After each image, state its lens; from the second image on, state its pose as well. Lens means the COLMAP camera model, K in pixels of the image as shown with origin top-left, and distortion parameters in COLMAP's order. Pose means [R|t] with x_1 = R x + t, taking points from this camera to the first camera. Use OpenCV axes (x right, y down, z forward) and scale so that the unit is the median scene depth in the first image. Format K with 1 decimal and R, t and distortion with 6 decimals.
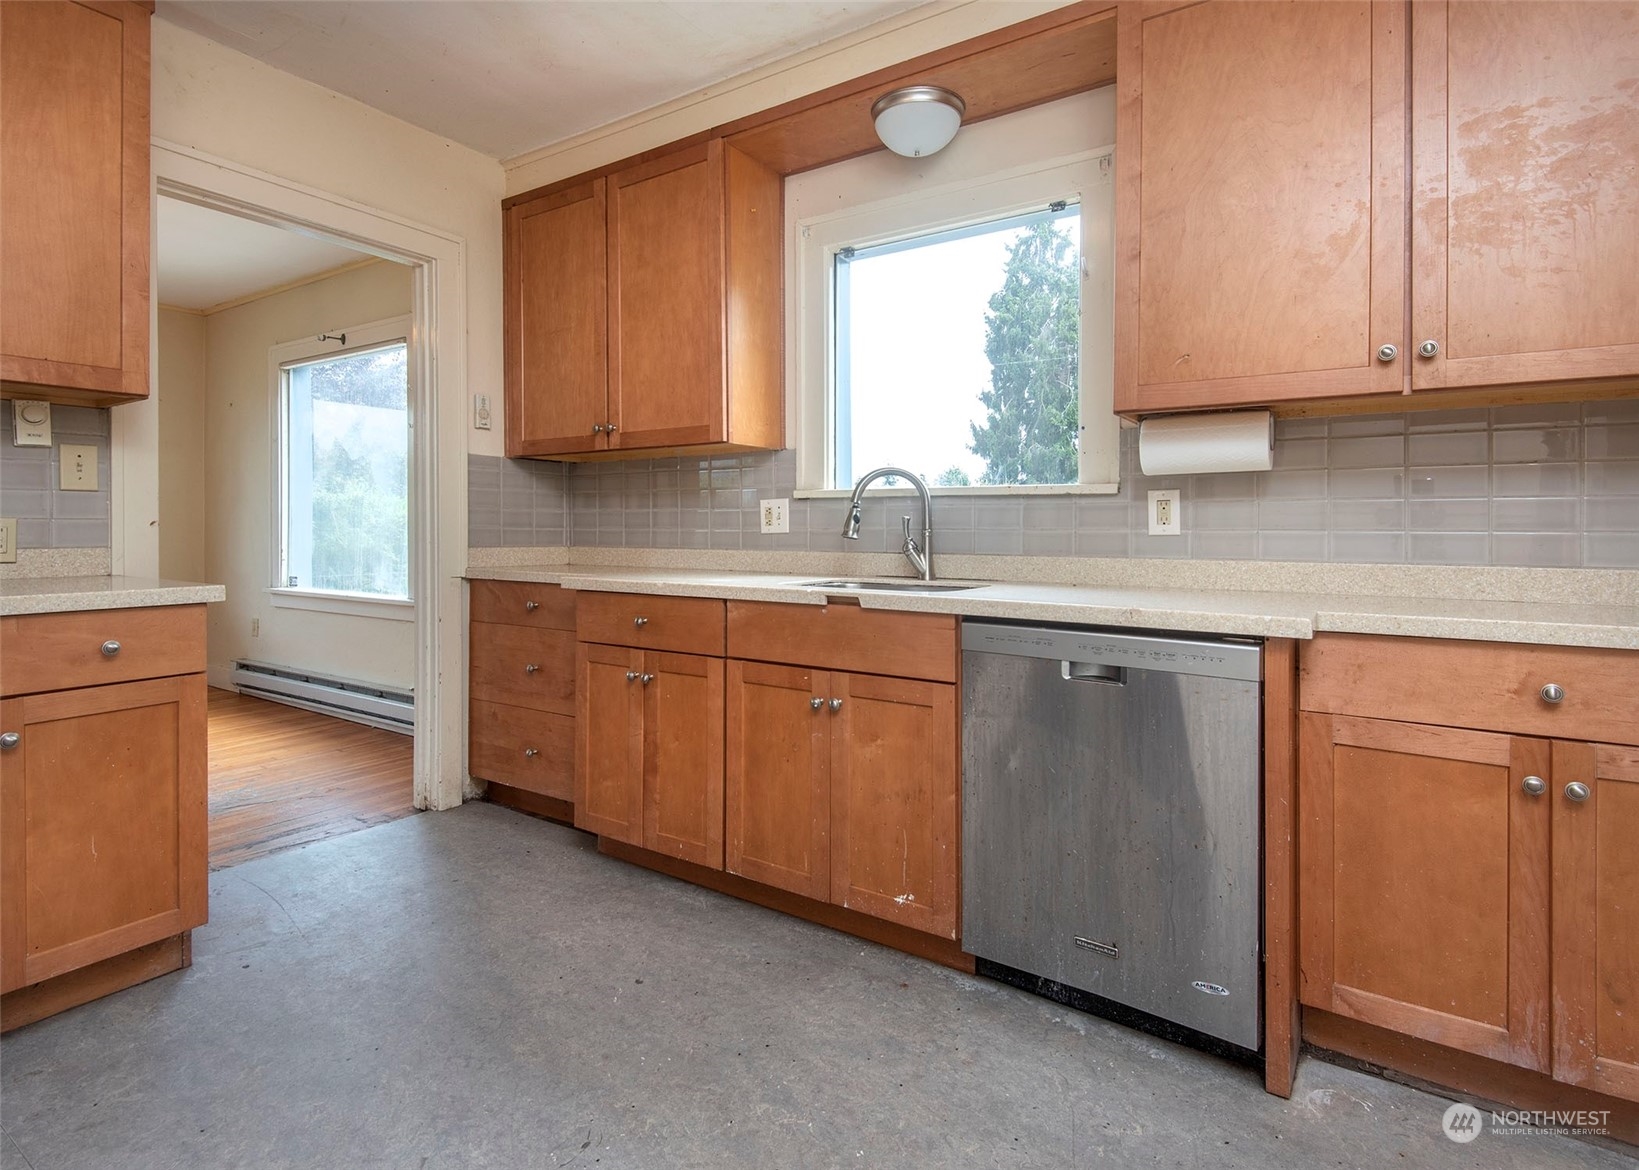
lens RADIAL K [[796.8, 0, 847.6], [0, 796.8, 534.3], [0, 0, 1]] dist [0.039362, -0.019482]
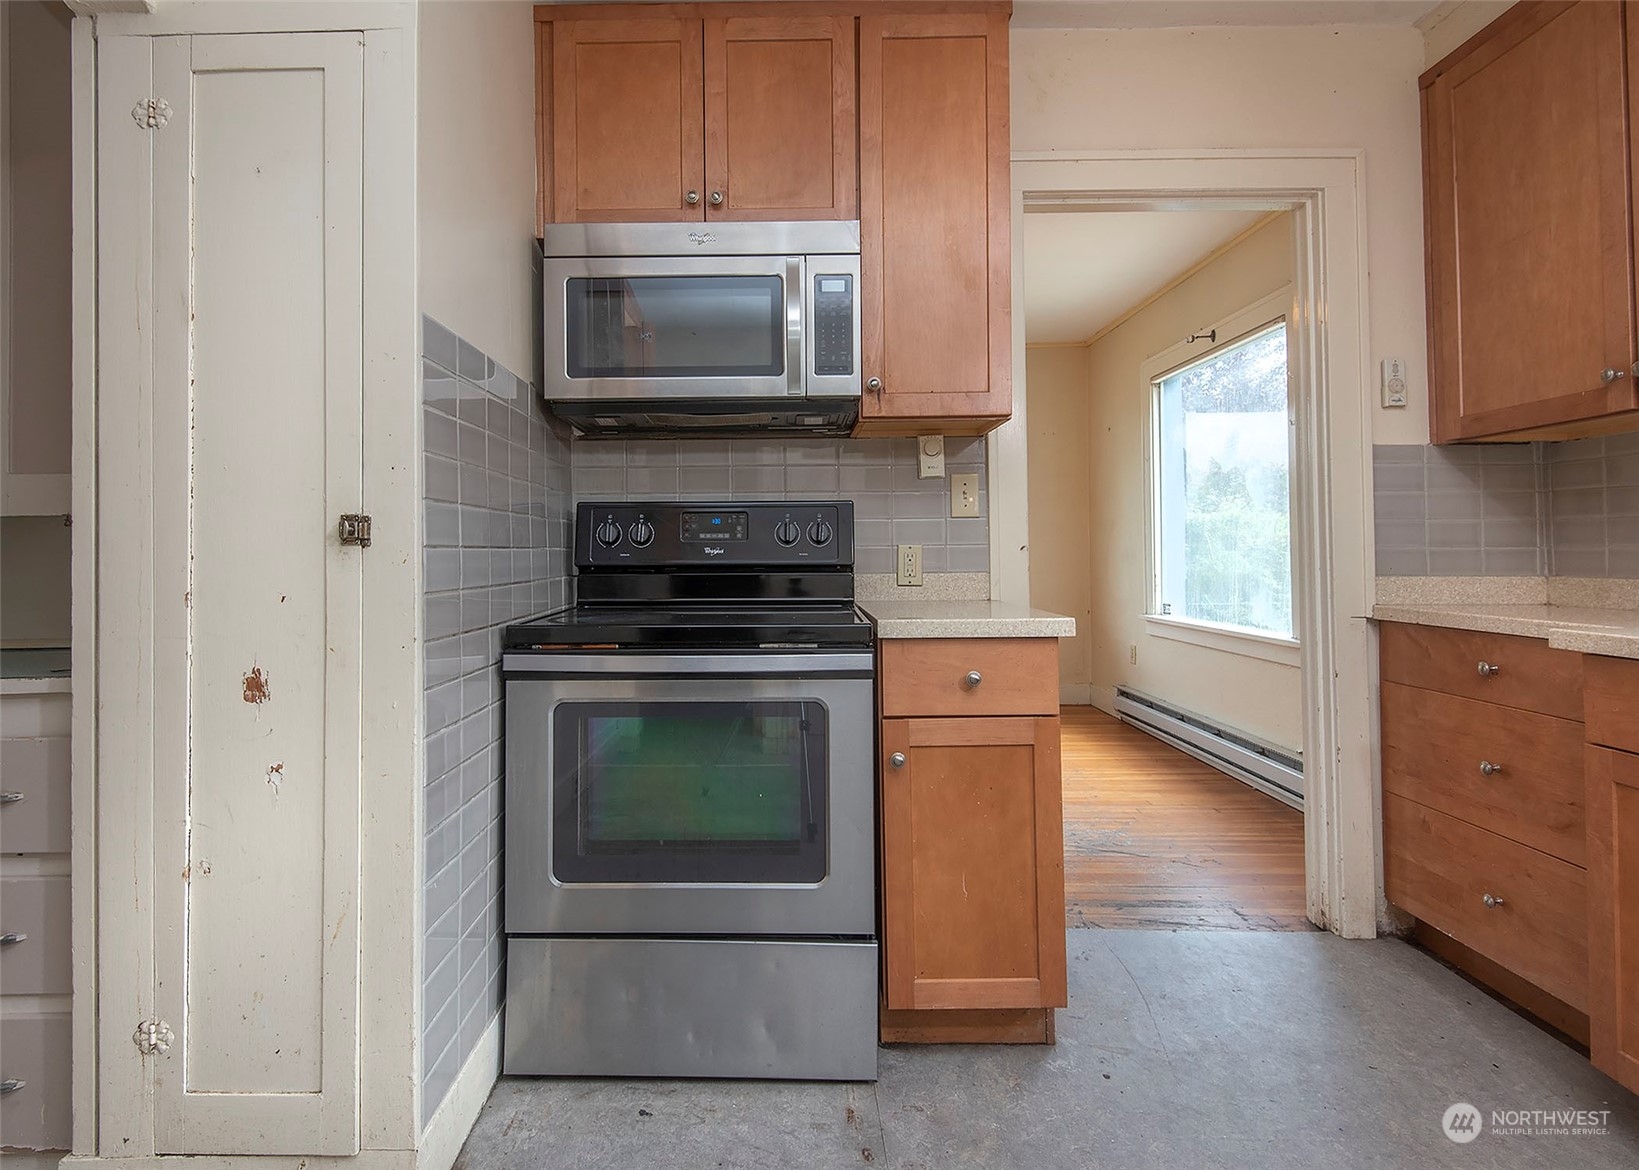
lens RADIAL K [[868.4, 0, 775.6], [0, 868.4, 538.4], [0, 0, 1]] dist [0.034553, -0.026122]
pose [[0.512510, -0.023730, -0.858353, -0.078047], [0.004829, 0.999682, -0.024754, -0.000298], [0.858667, 0.008542, 0.512462, 0.147351]]
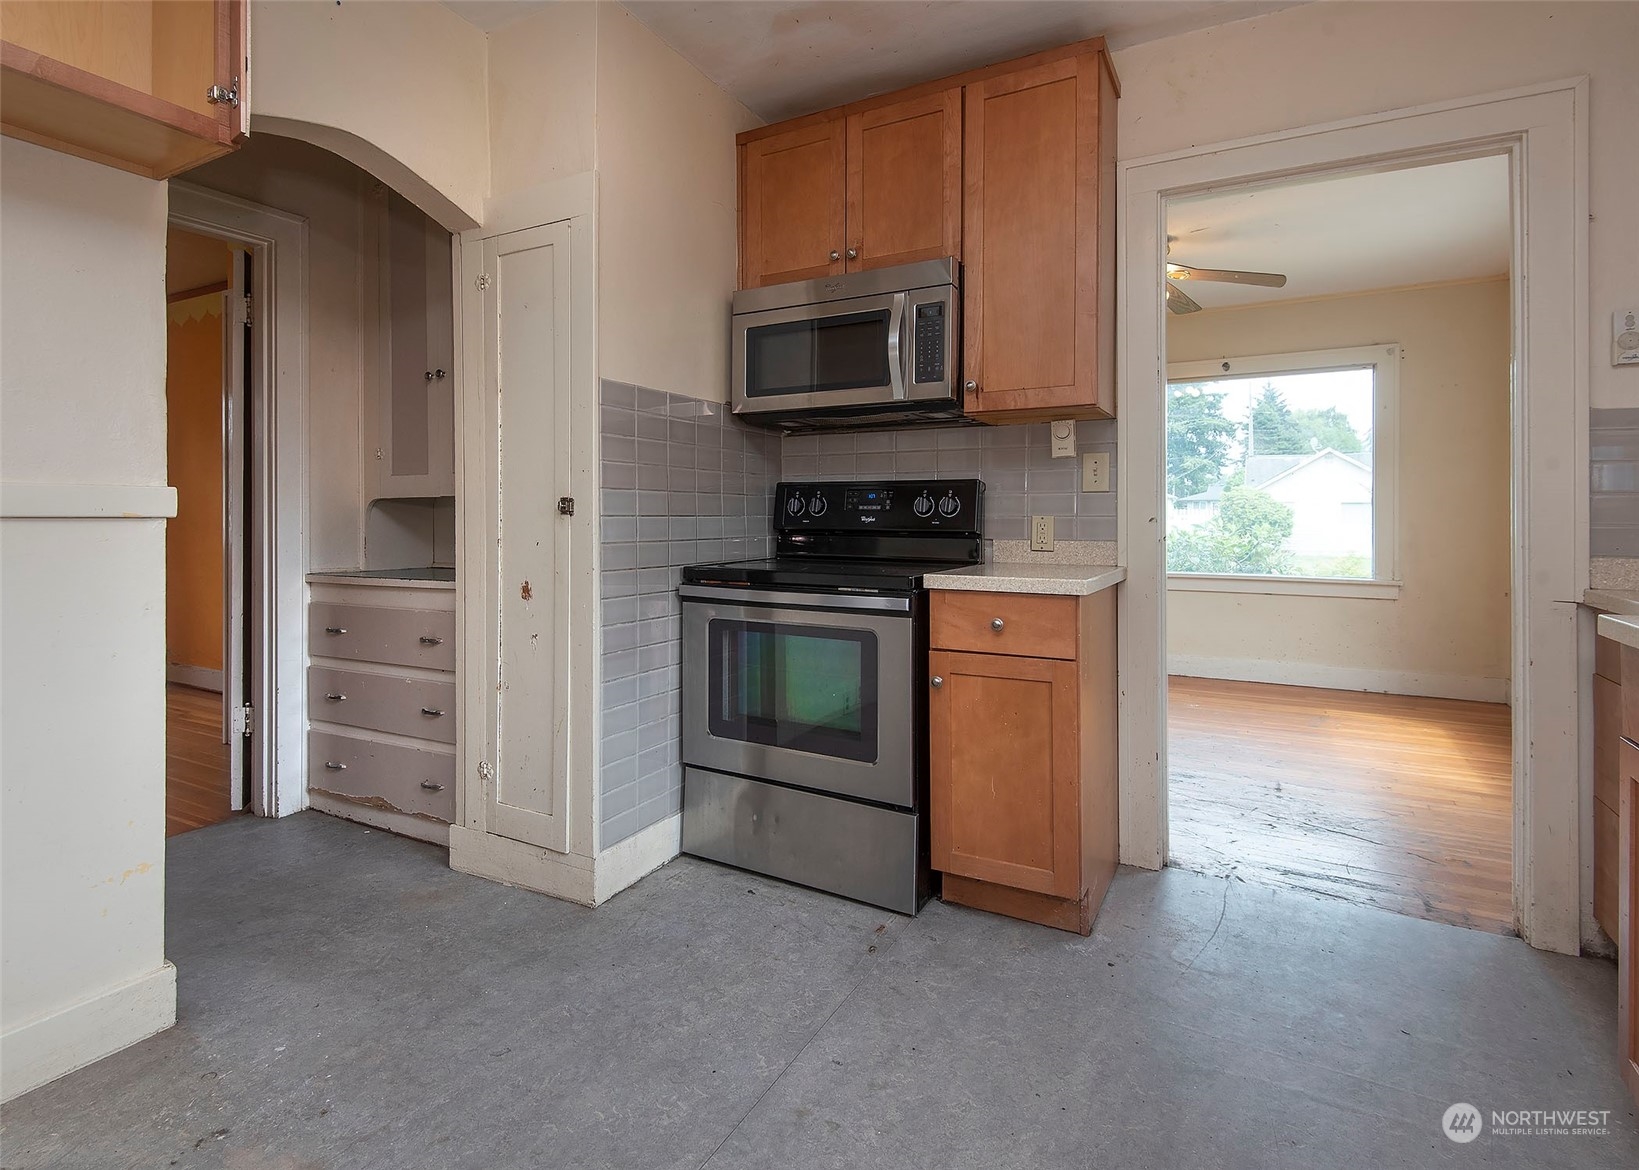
lens RADIAL K [[877.1, 0, 817.3], [0, 877.1, 526.9], [0, 0, 1]] dist [0.032318, -0.027361]
pose [[0.038157, 0.008804, -0.999233, 0.201364], [-0.011599, 0.999898, 0.008366, -0.006431], [0.999204, 0.011271, 0.038255, 0.364952]]
